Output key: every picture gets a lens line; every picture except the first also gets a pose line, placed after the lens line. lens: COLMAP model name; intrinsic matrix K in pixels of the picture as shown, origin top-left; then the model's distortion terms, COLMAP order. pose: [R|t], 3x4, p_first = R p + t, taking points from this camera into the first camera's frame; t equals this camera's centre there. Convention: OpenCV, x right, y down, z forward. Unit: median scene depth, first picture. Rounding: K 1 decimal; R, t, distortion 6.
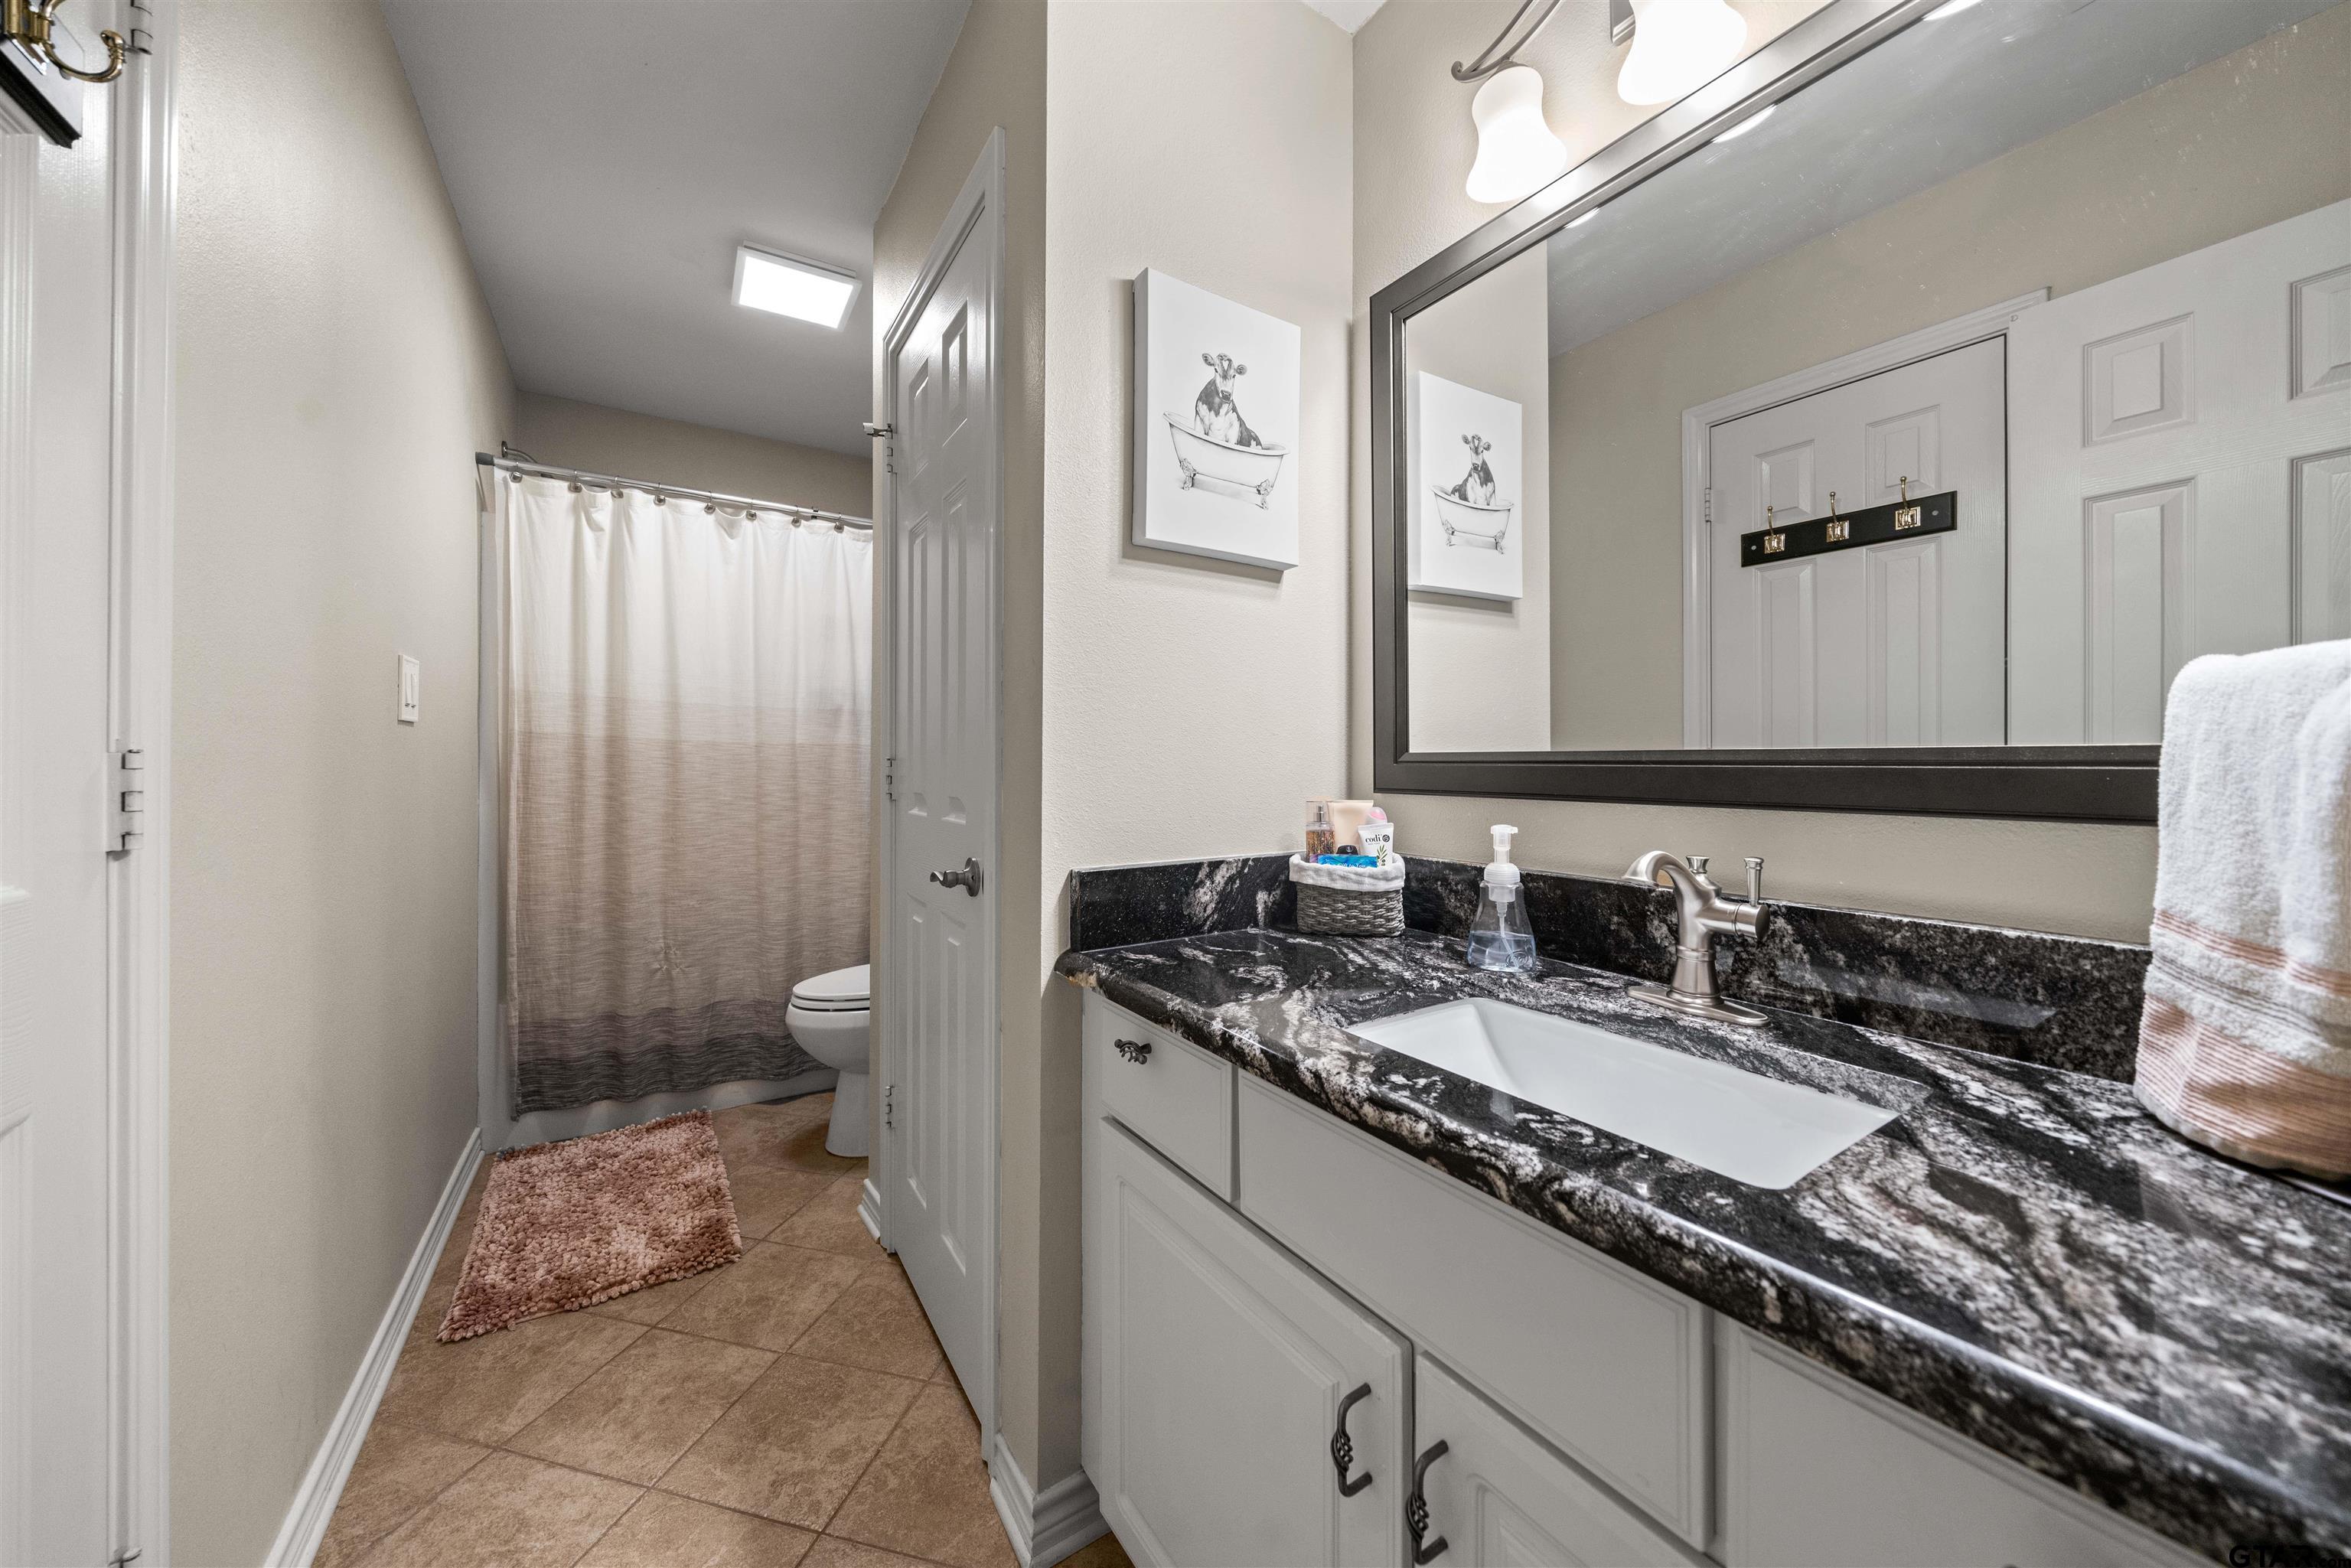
lens RADIAL K [[819.9, 0, 1171.5], [0, 819.9, 750.9], [0, 0, 1]] dist [0.000787, -0.002412]
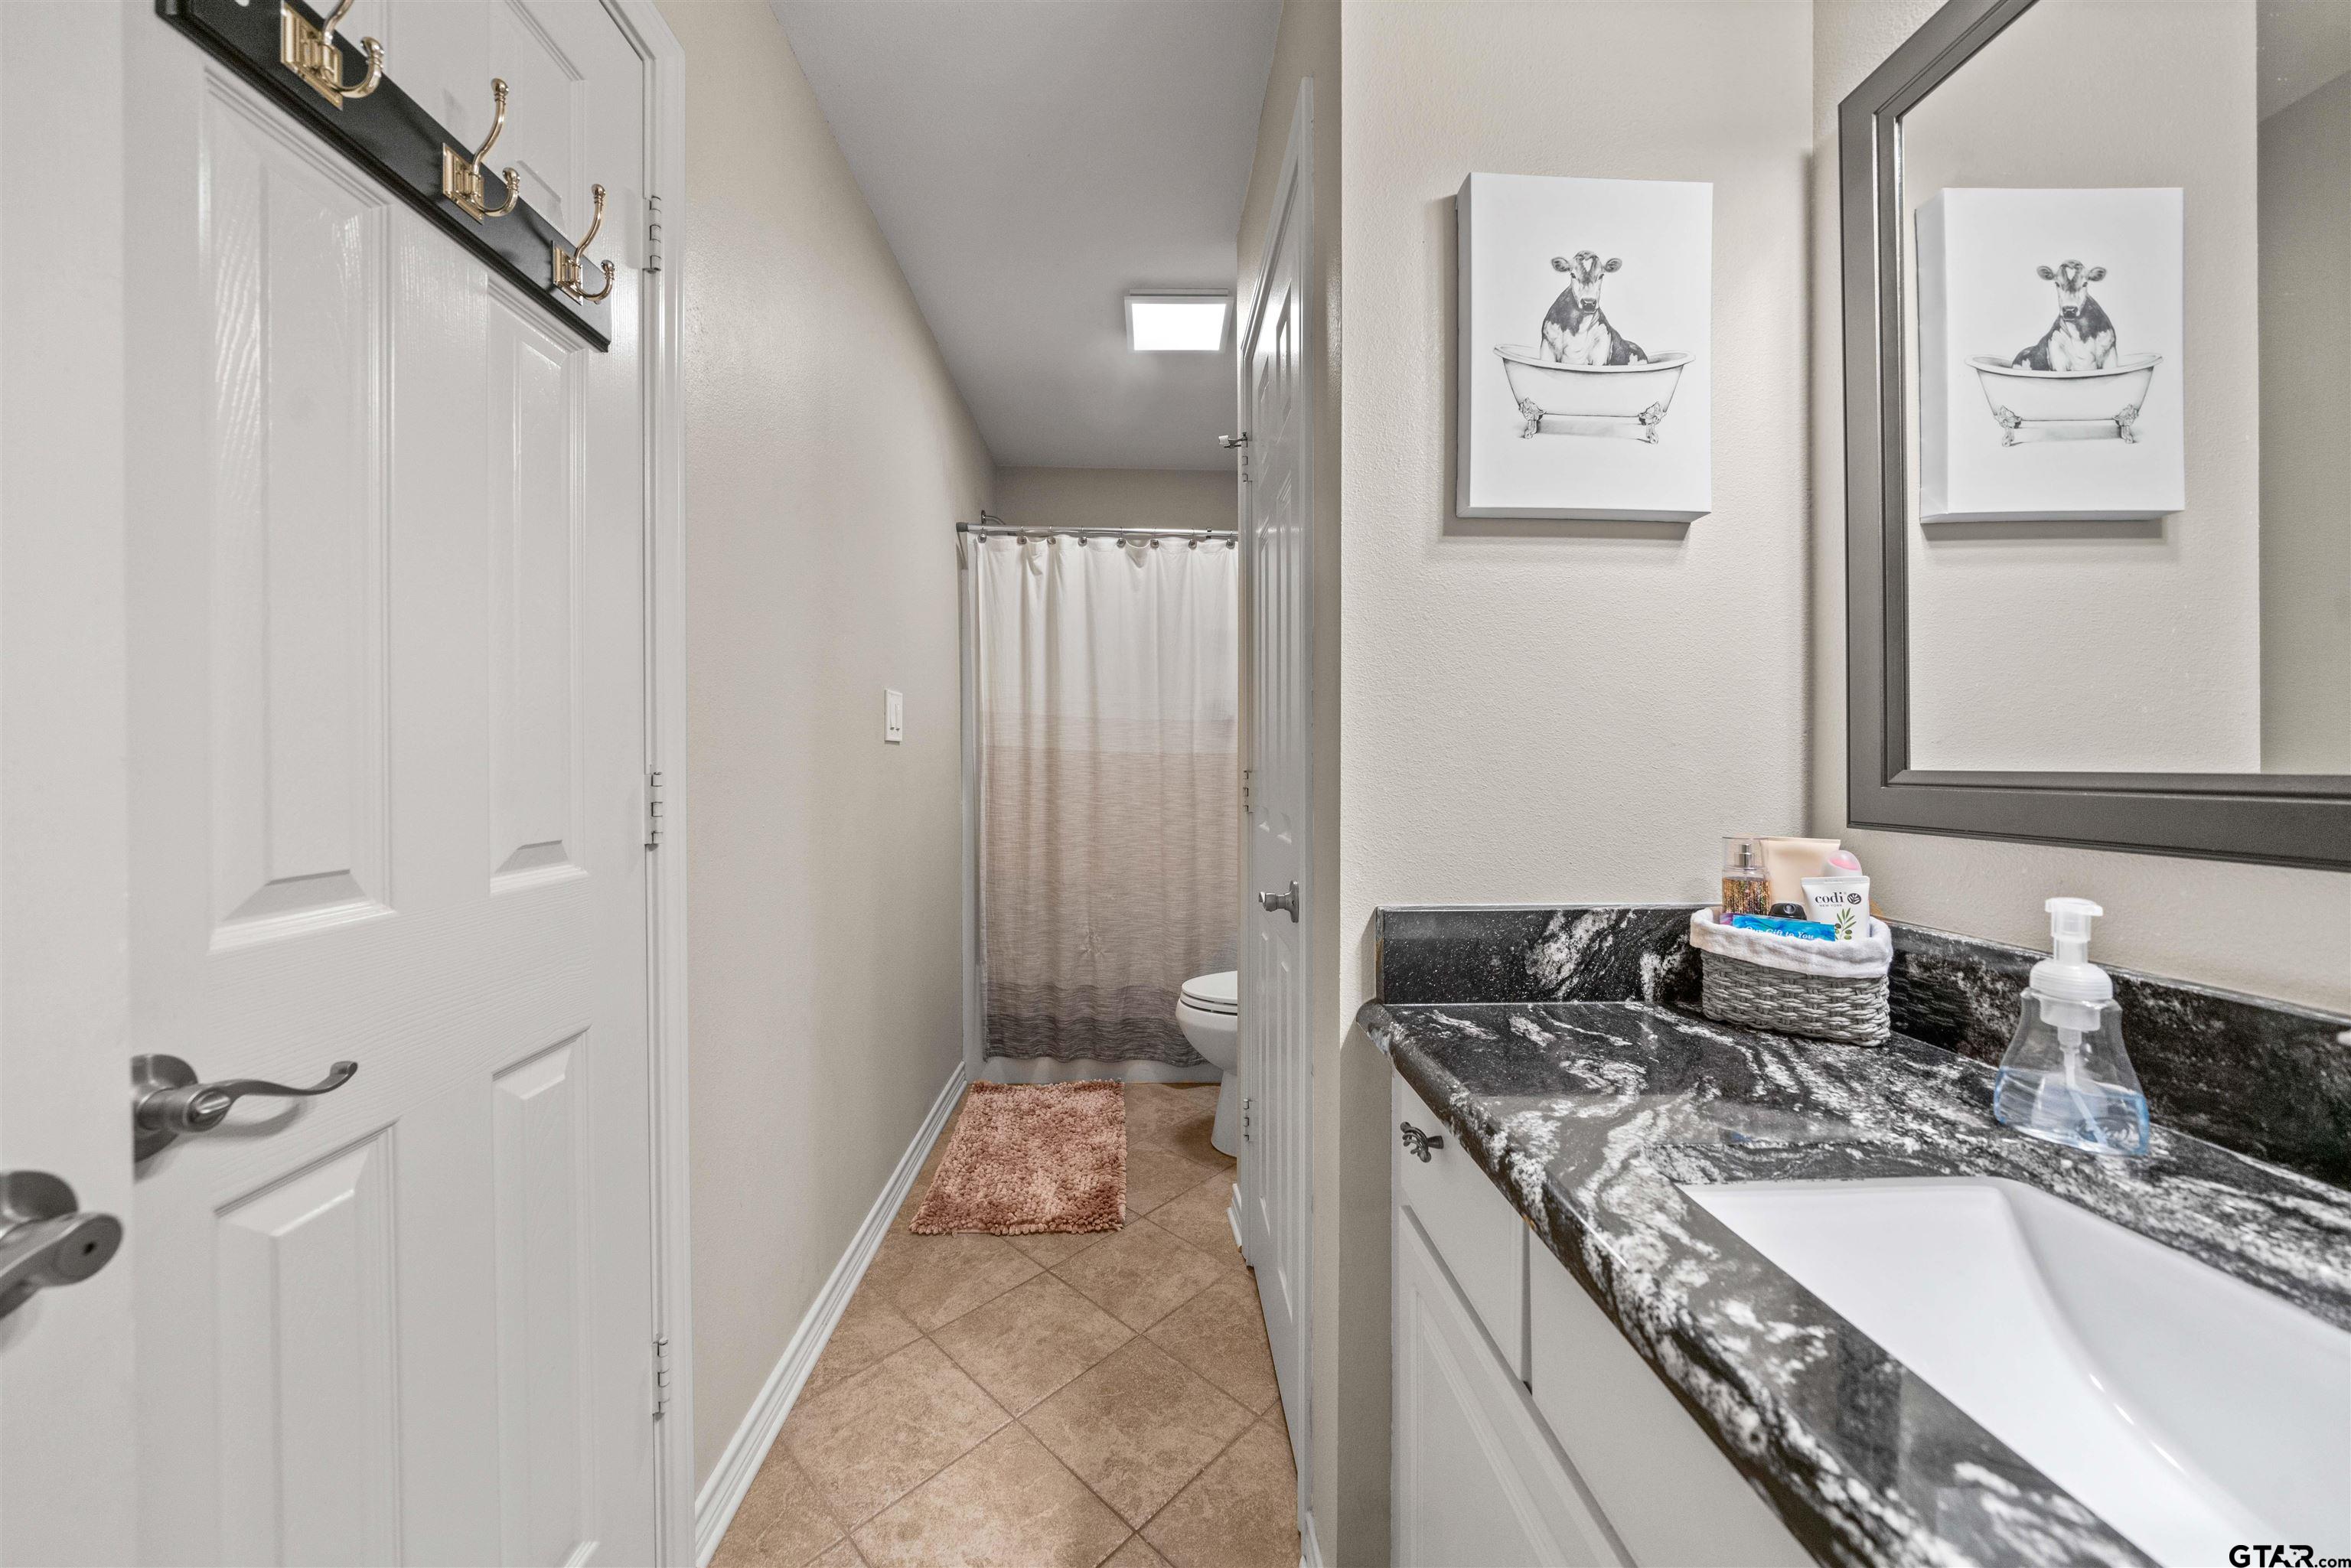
lens RADIAL K [[825.2, 0, 1171.5], [0, 825.2, 761.4], [0, 0, 1]] dist [-0.004701, -0.000240]
pose [[0.861025, -0.001131, -0.508561, 0.118446], [0.006401, 0.999942, 0.008613, -0.014962], [0.508522, -0.010672, 0.860983, 0.130444]]
